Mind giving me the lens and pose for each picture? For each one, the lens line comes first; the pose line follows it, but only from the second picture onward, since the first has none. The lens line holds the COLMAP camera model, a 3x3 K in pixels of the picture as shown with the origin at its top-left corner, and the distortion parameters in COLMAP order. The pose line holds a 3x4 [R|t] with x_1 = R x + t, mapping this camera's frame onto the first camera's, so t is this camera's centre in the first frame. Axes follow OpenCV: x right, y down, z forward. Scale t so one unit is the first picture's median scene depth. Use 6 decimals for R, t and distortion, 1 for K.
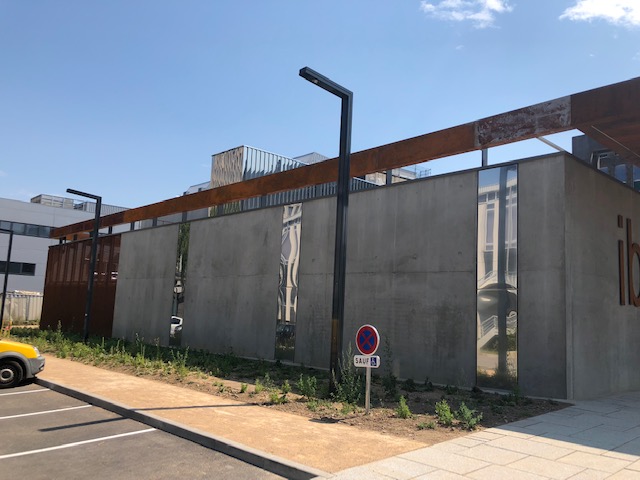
lens RADIAL K [[519.1, 0, 320.0], [0, 519.1, 240.0], [0, 0, 1]] dist [0.024011, 0.001265]
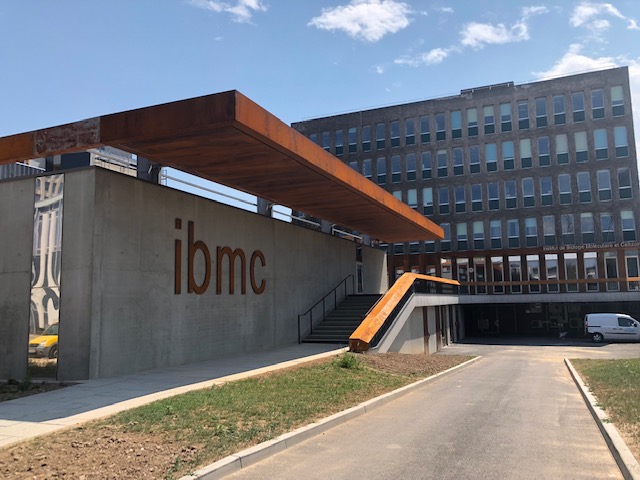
lens RADIAL K [[519.1, 0, 320.0], [0, 519.1, 240.0], [0, 0, 1]] dist [0.024011, 0.001265]
pose [[0.916532, -0.017258, 0.399588, 0.395596], [0.006876, 0.999601, 0.027400, -0.028970], [-0.399902, -0.022365, 0.916285, -0.217400]]
